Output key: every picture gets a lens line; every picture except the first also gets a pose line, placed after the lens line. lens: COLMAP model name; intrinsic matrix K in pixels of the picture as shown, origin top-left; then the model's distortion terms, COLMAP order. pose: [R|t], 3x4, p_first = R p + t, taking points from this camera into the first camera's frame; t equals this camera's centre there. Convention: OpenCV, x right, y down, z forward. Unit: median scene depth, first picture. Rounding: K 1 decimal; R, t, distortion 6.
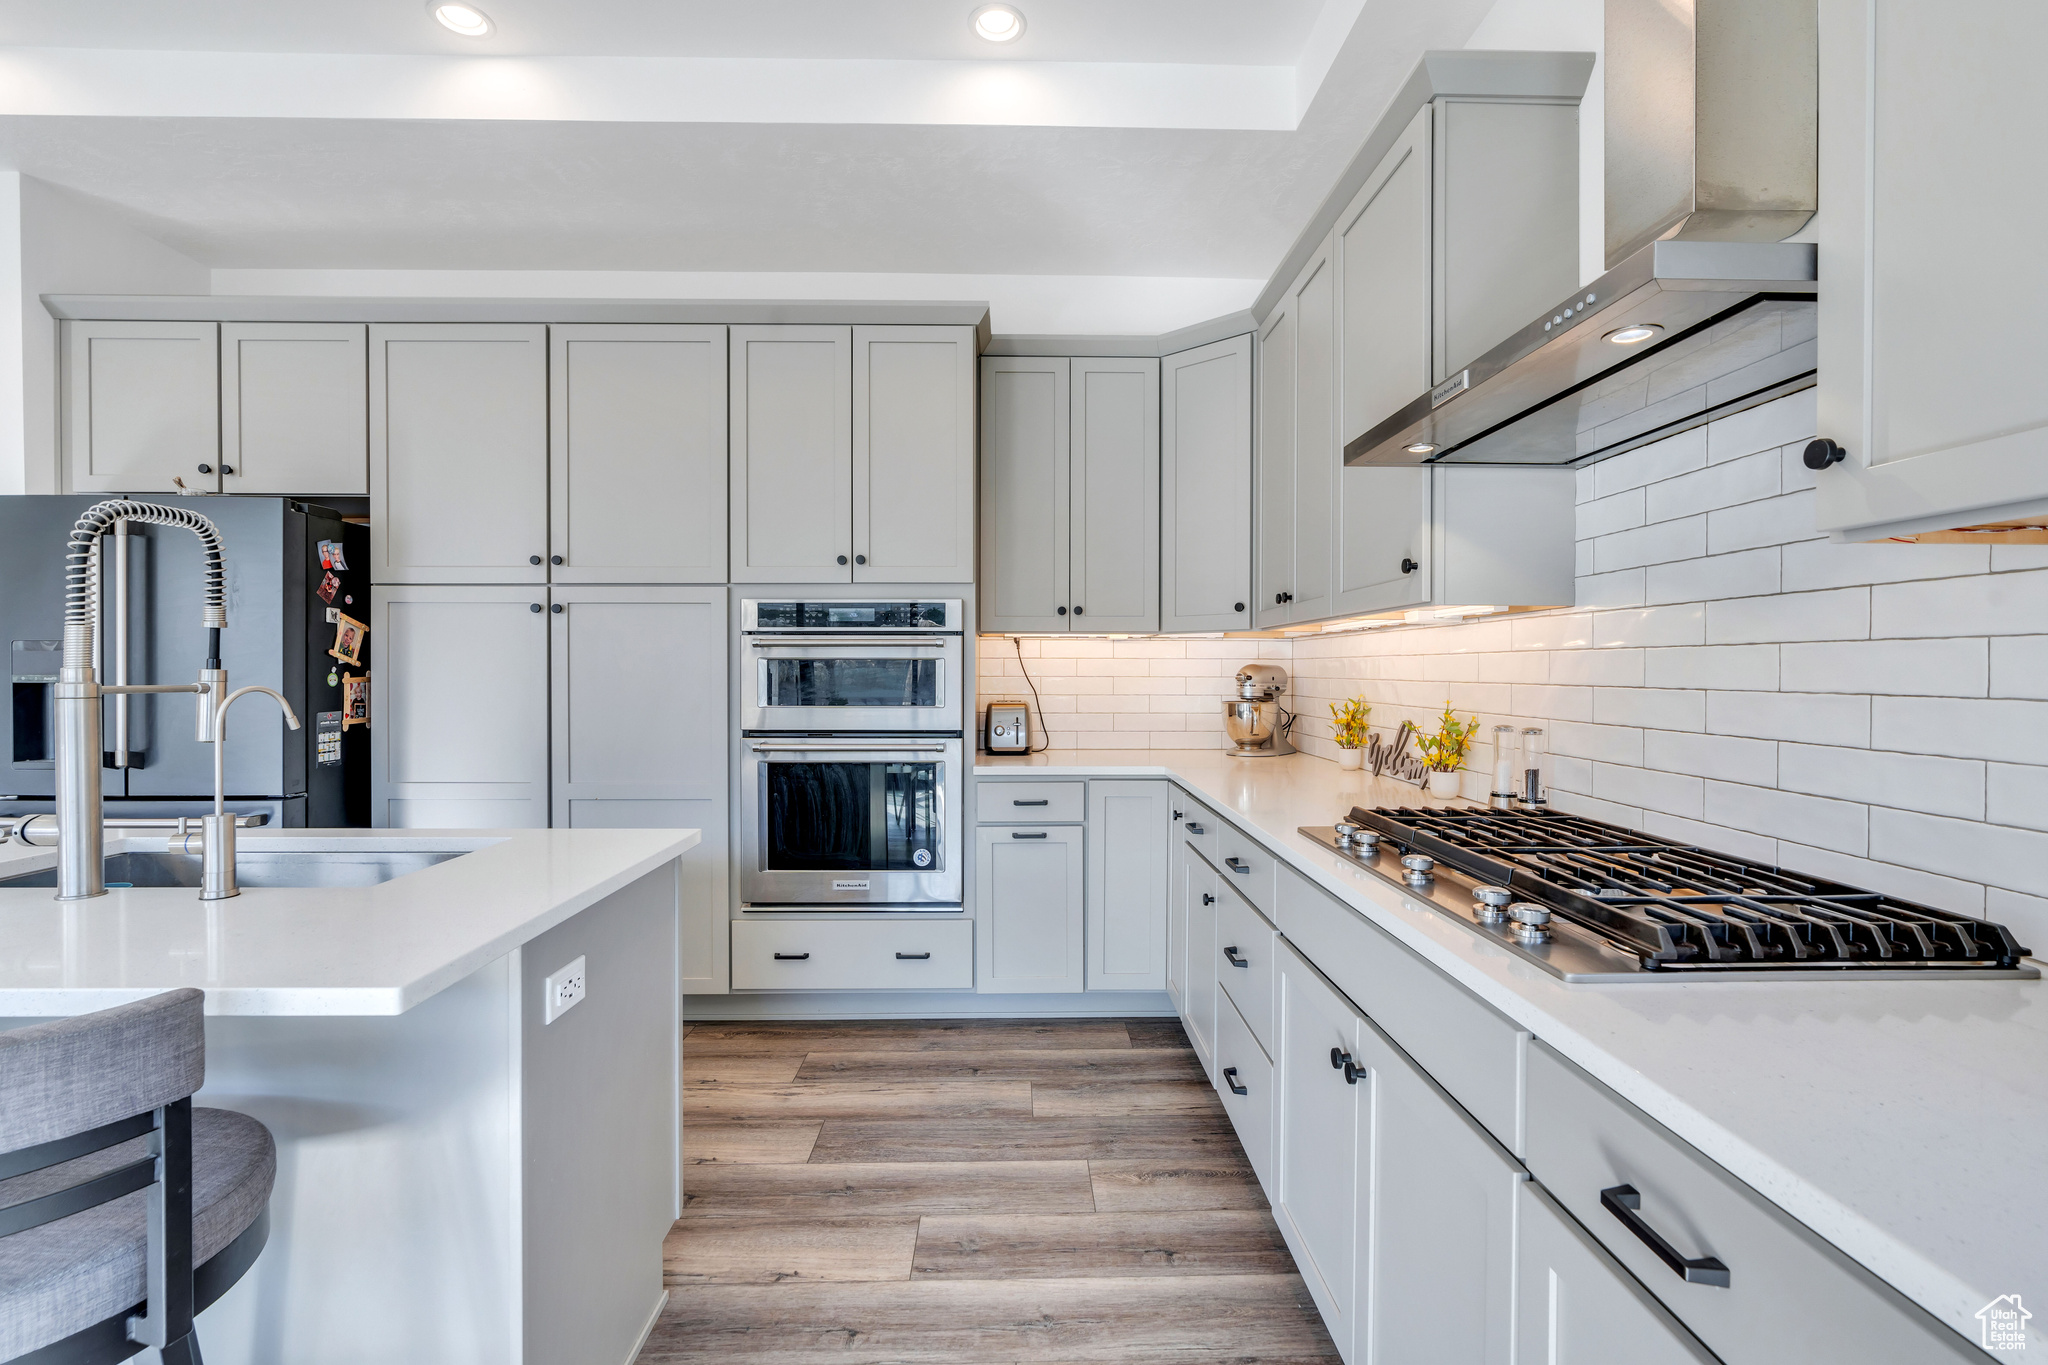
lens RADIAL K [[921.0, 0, 1028.8], [0, 921.0, 686.3], [0, 0, 1]] dist [-0.007870, 0.001132]
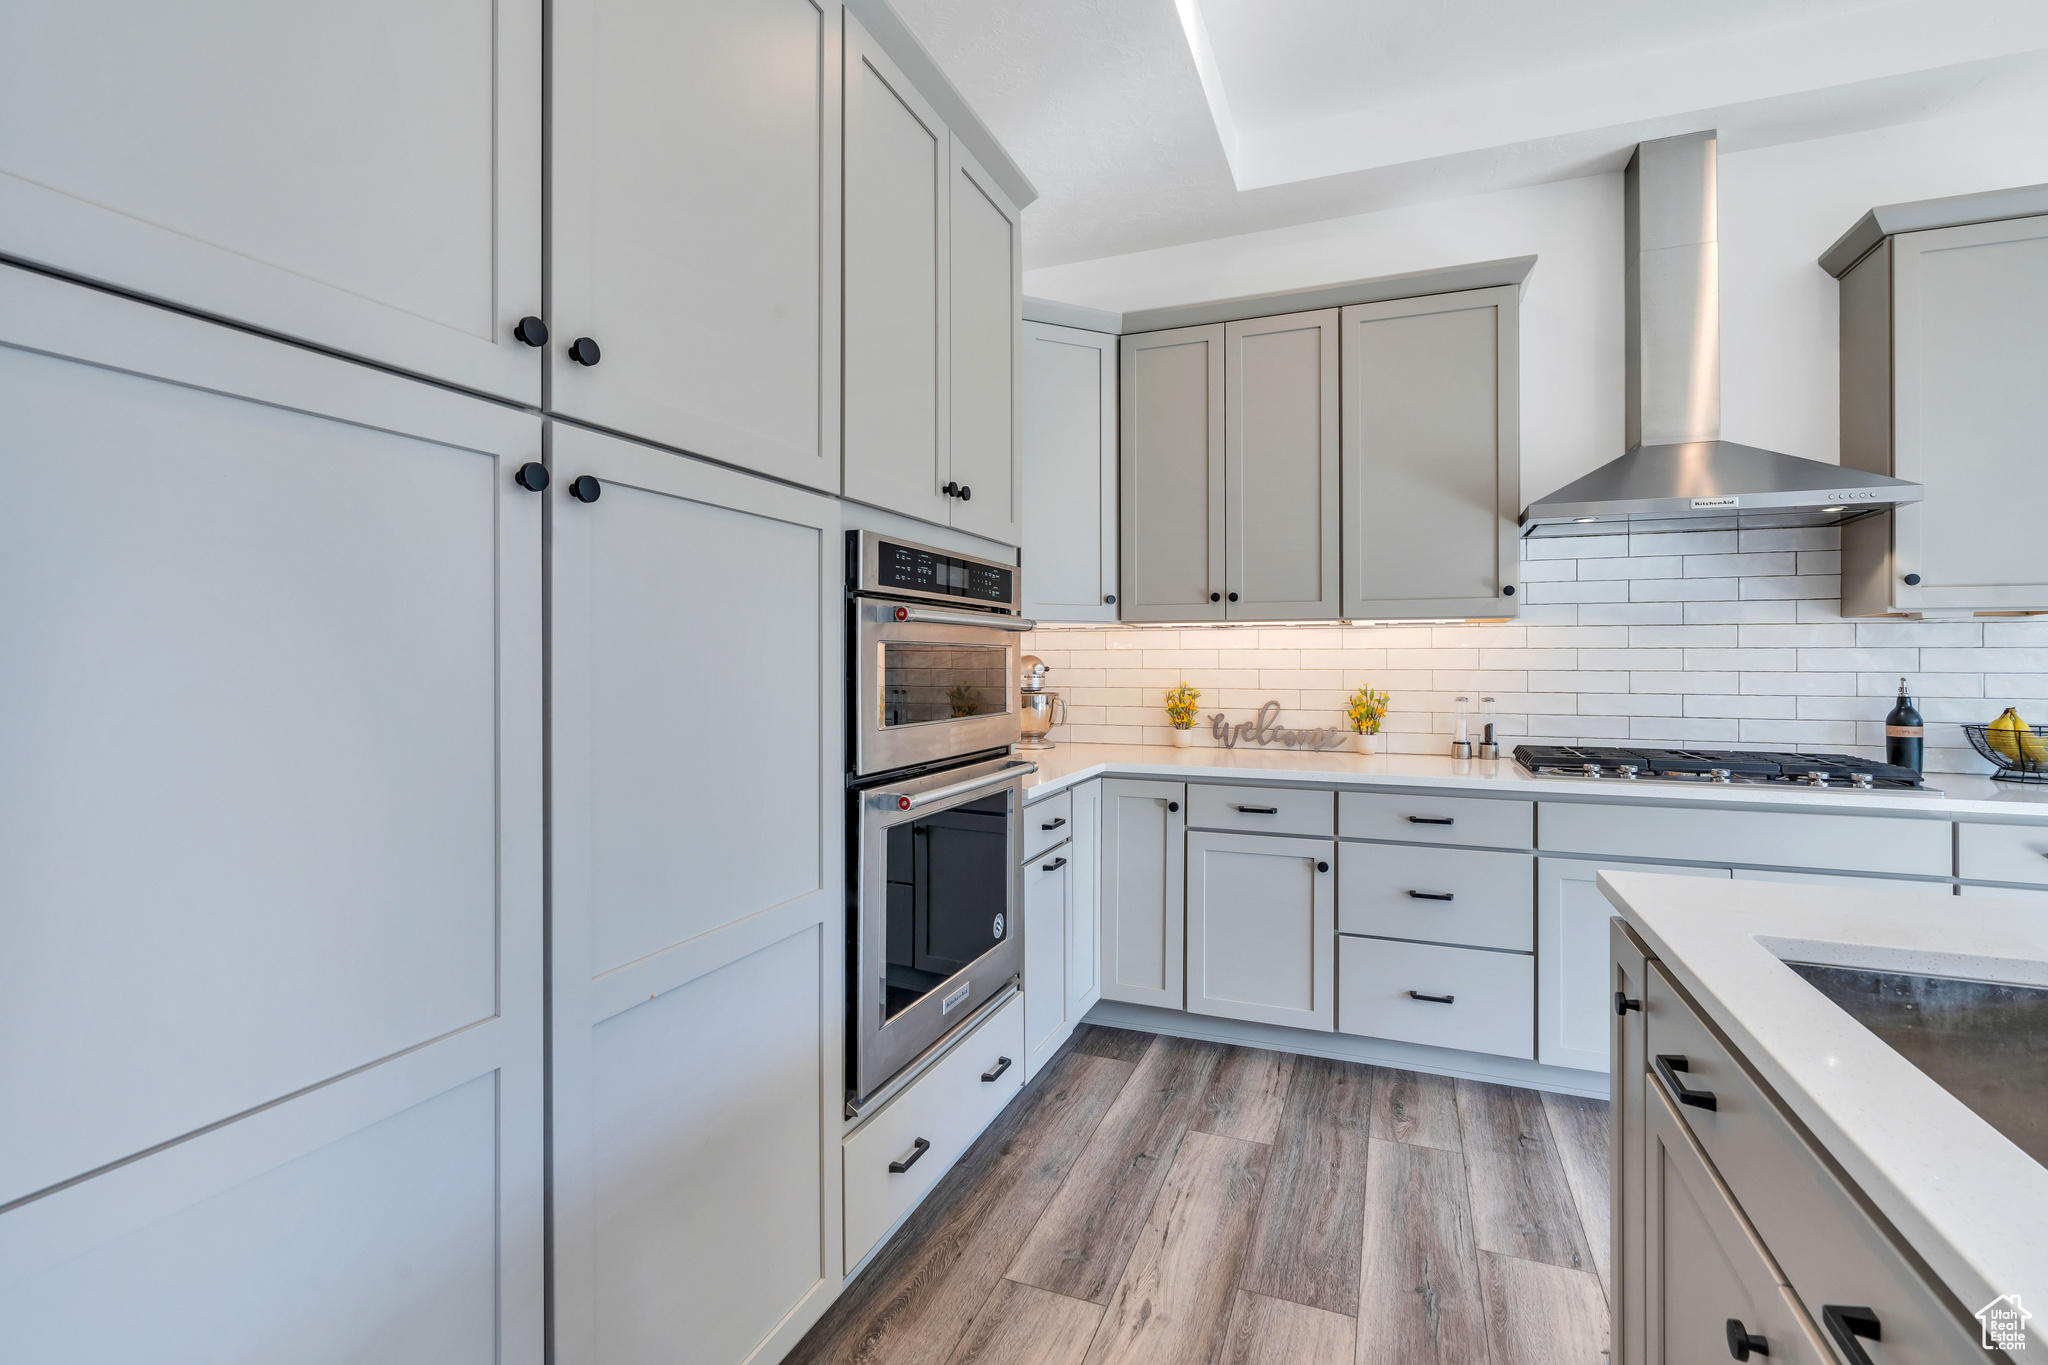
lens RADIAL K [[921.0, 0, 1044.0], [0, 921.0, 667.4], [0, 0, 1]] dist [-0.007870, 0.001132]
pose [[0.379848, -0.008187, 0.925013, -0.864002], [0.016843, 0.999856, 0.001933, -0.016167], [-0.924895, 0.014846, 0.379932, 0.792508]]
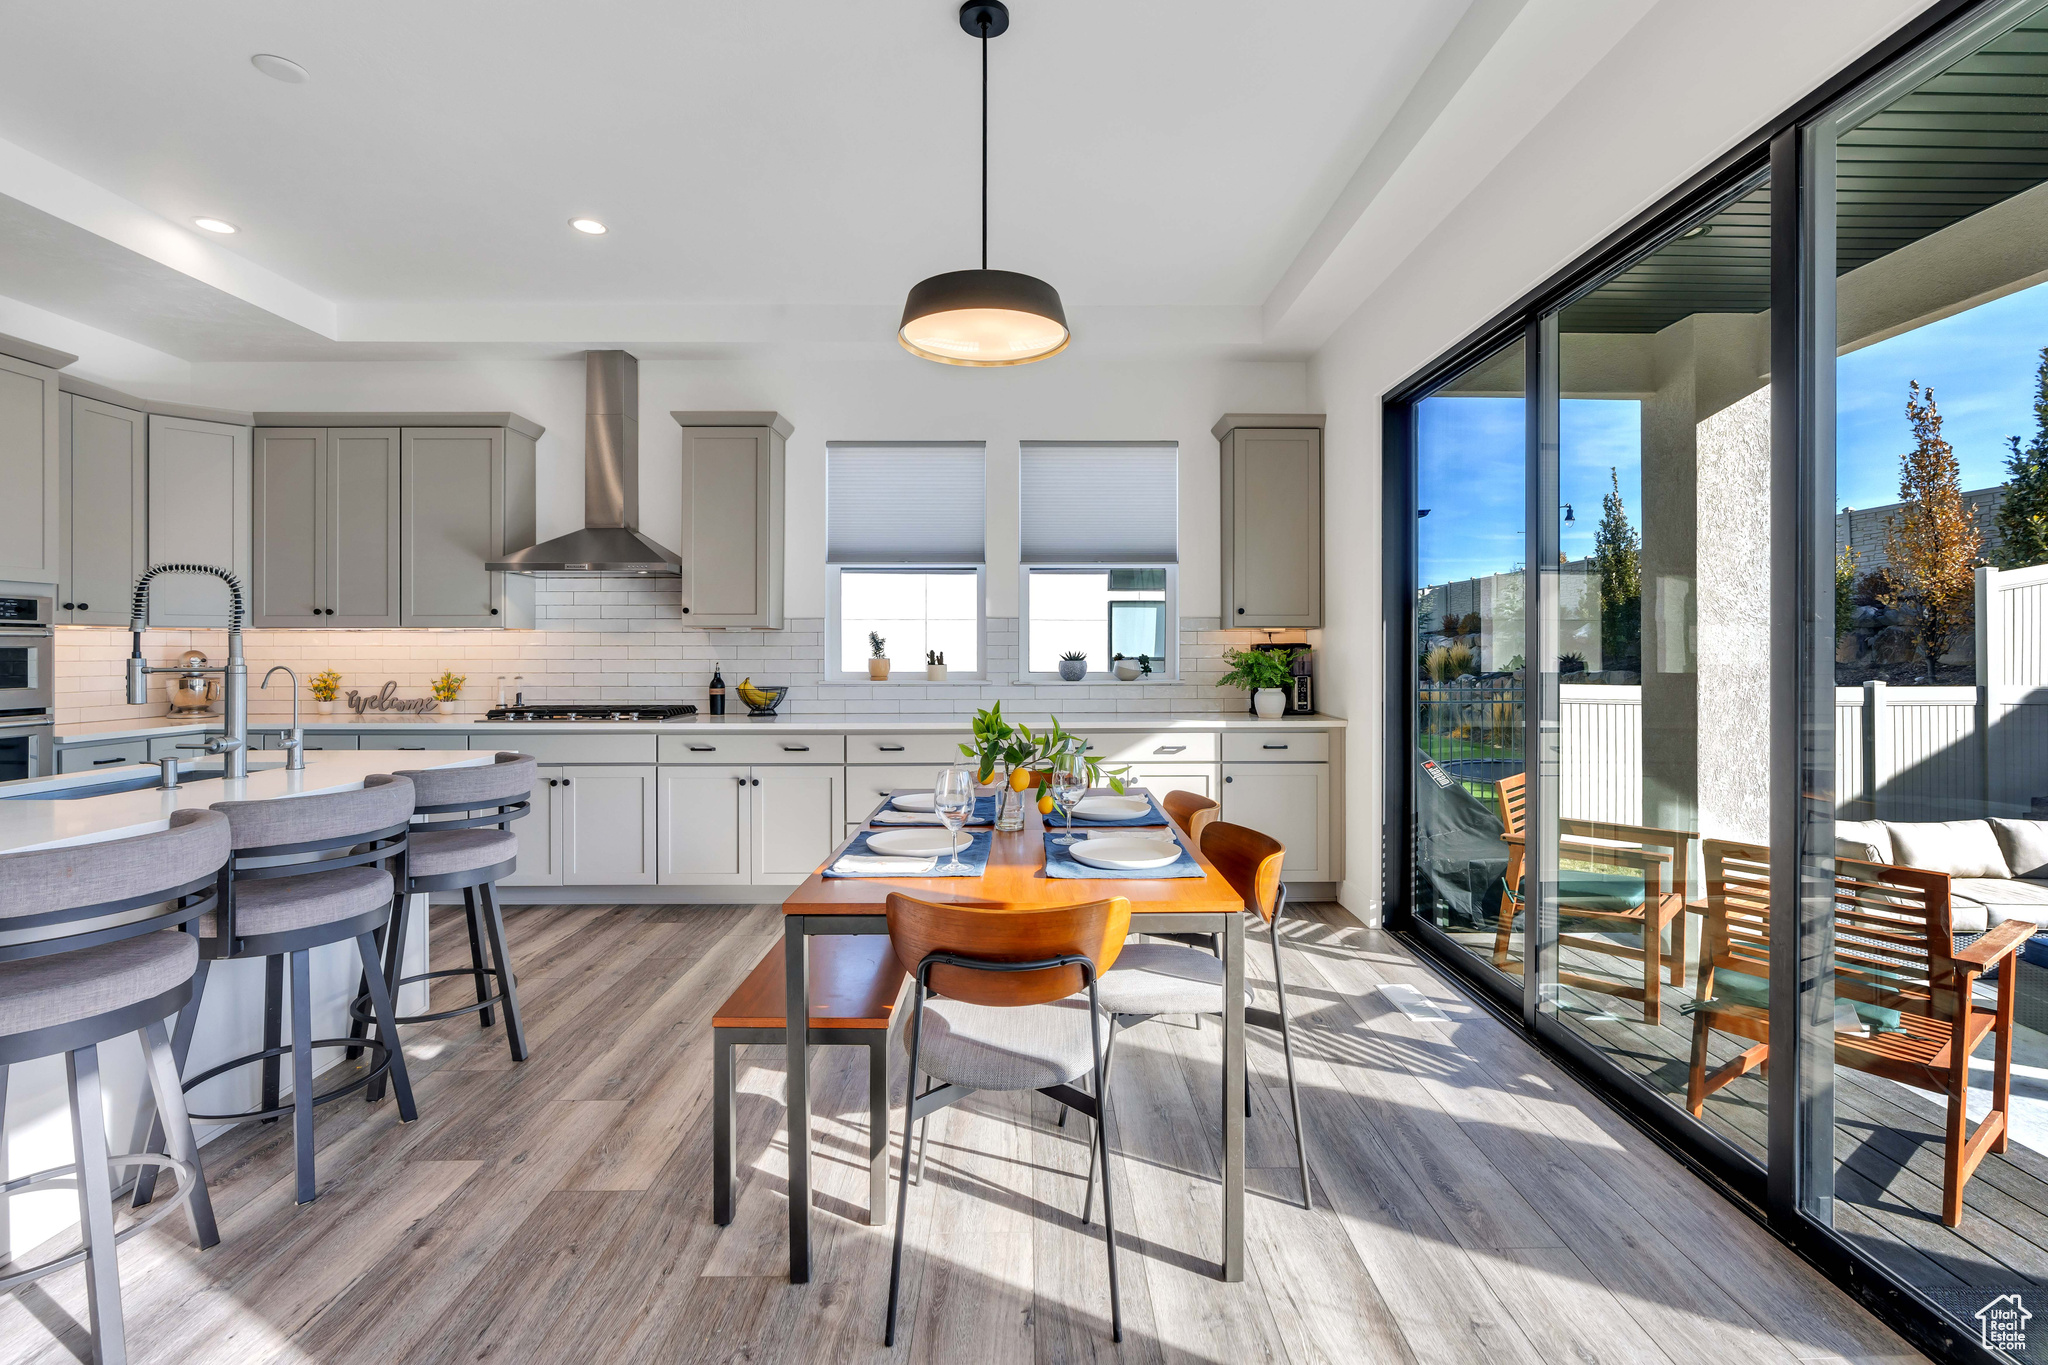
lens RADIAL K [[921.0, 0, 1033.6], [0, 921.0, 648.0], [0, 0, 1]] dist [-0.007870, 0.001132]
pose [[0.026364, 0.000371, 0.999652, -1.392098], [0.019939, 0.999801, -0.000897, -0.002028], [-0.999454, 0.019956, 0.026351, -0.347842]]
